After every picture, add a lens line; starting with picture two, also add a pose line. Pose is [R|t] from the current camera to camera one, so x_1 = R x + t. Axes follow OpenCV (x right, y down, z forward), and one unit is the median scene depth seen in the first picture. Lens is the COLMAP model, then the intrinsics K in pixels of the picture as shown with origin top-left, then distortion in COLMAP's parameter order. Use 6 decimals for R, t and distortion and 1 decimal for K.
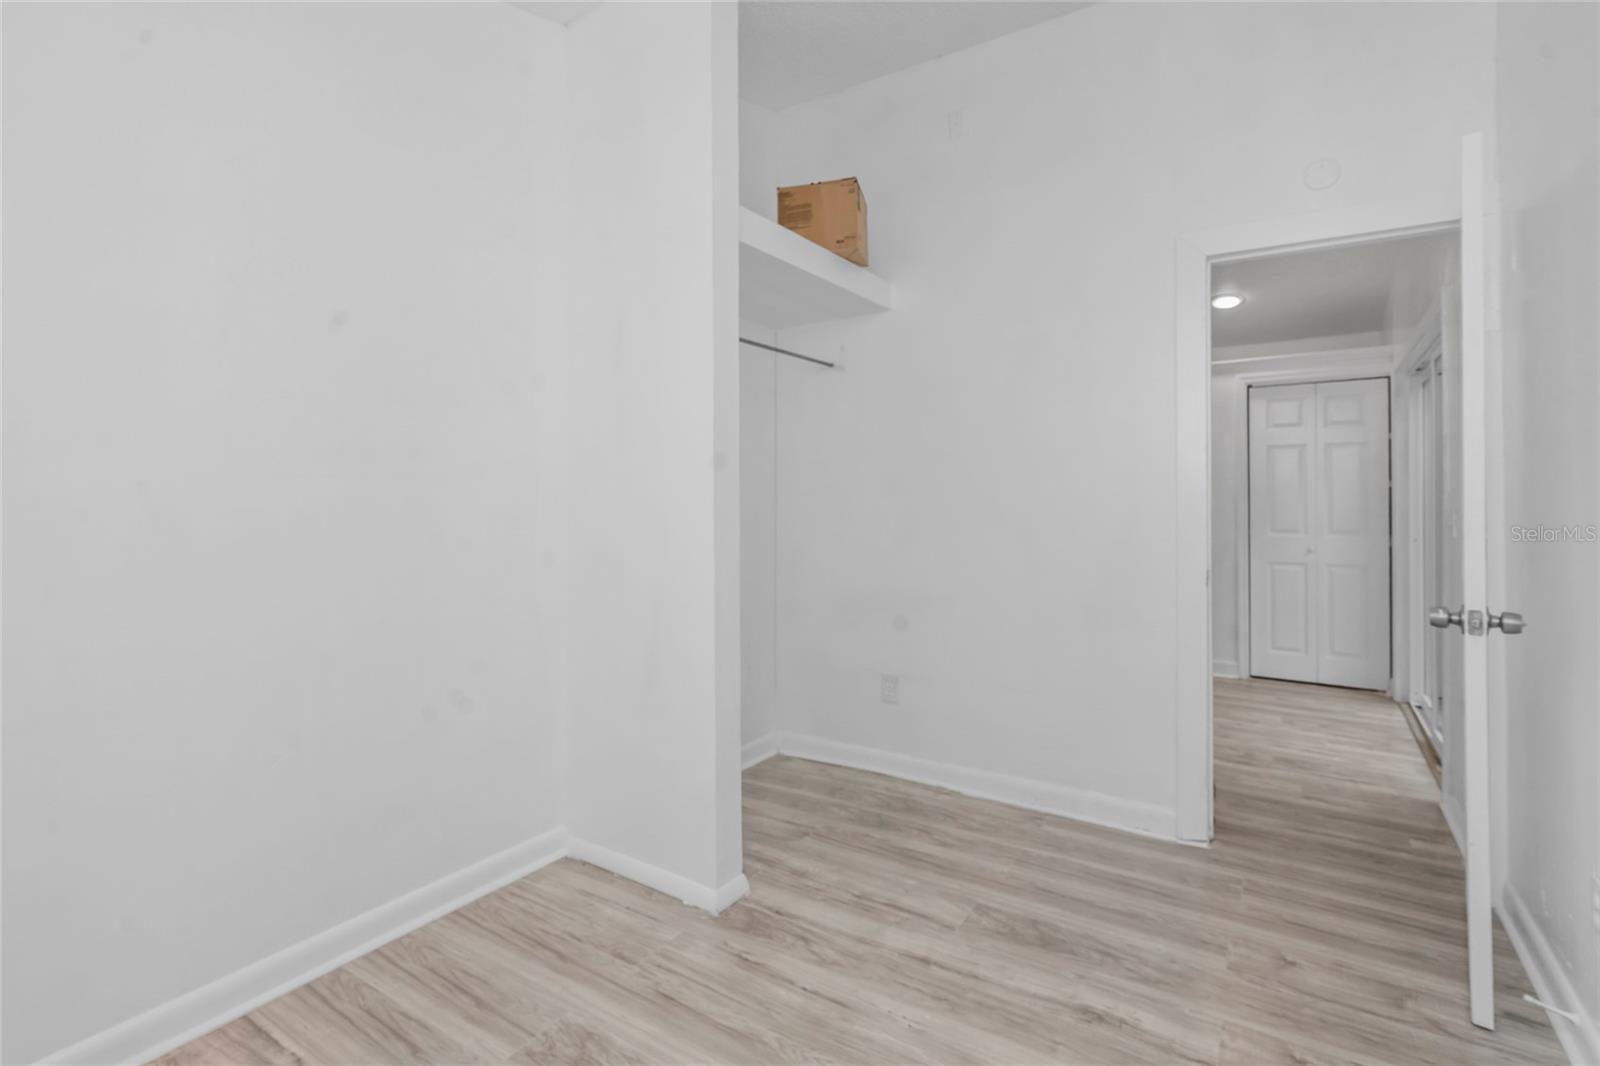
lens RADIAL K [[731.4, 0, 803.4], [0, 731.4, 523.3], [0, 0, 1]] dist [0.000207, 0.000124]
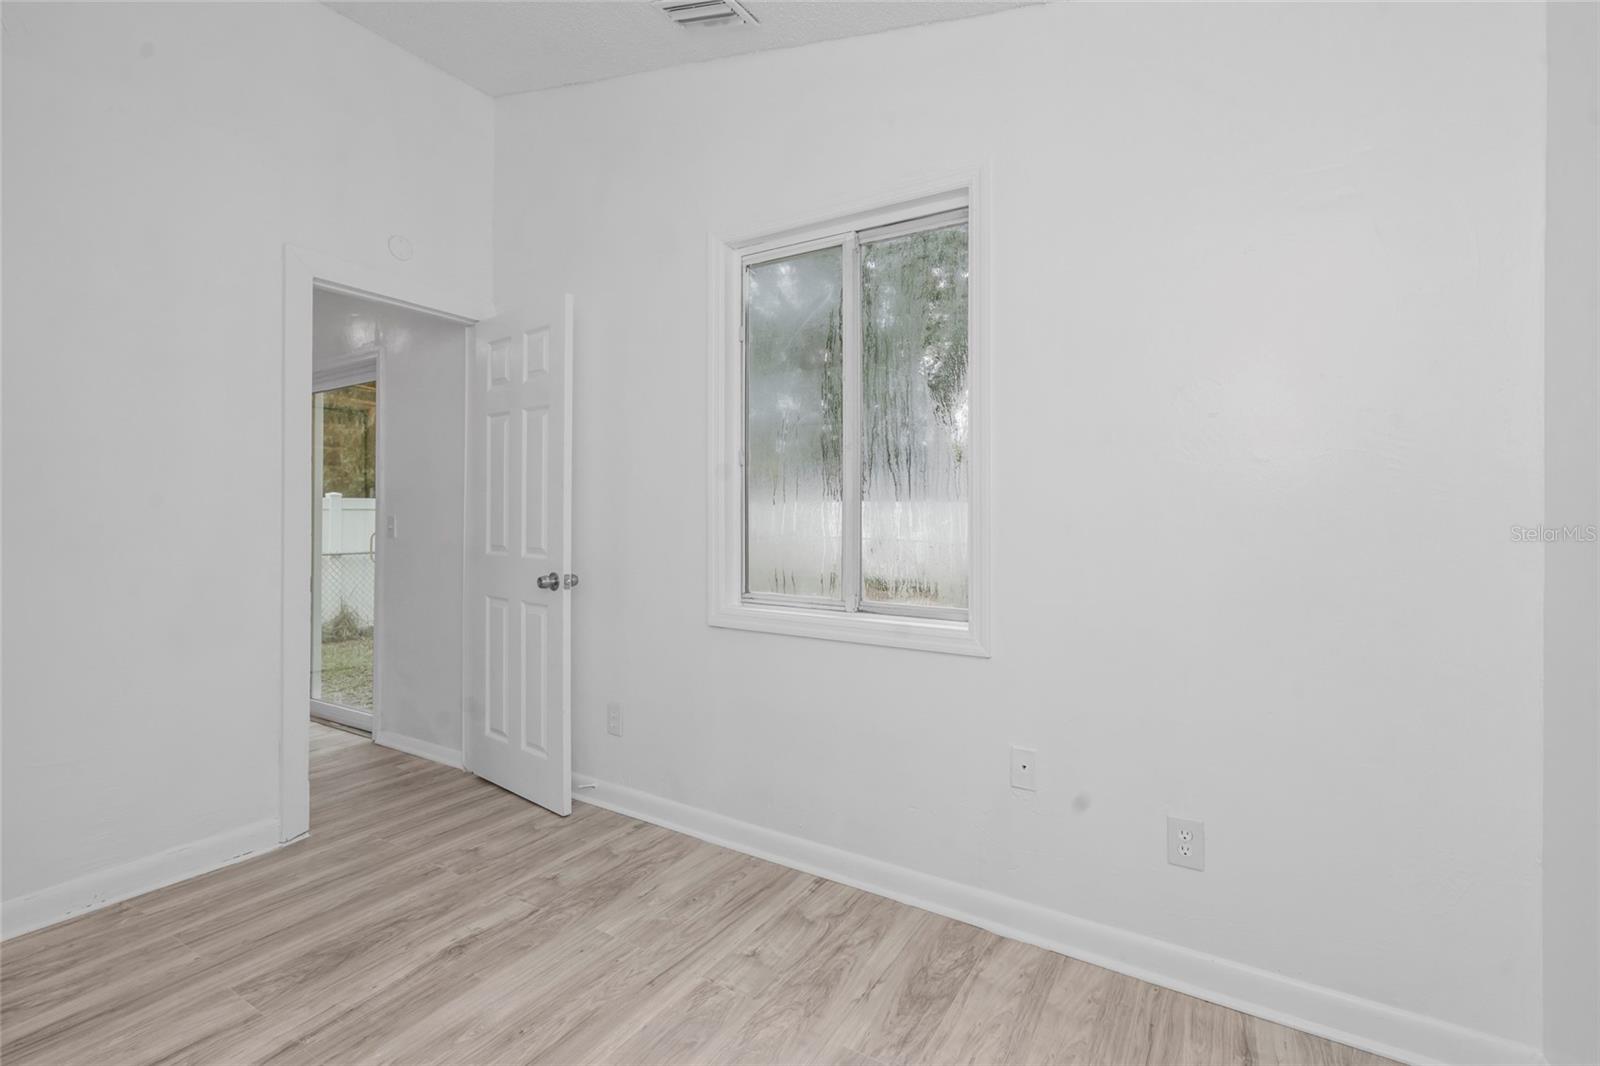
lens RADIAL K [[731.4, 0, 803.4], [0, 731.4, 523.3], [0, 0, 1]] dist [0.000207, 0.000124]
pose [[-0.031309, -0.012651, 0.999430, -0.634483], [0.018269, 0.999746, 0.013228, -0.011433], [-0.999343, 0.018673, -0.031070, 0.379267]]
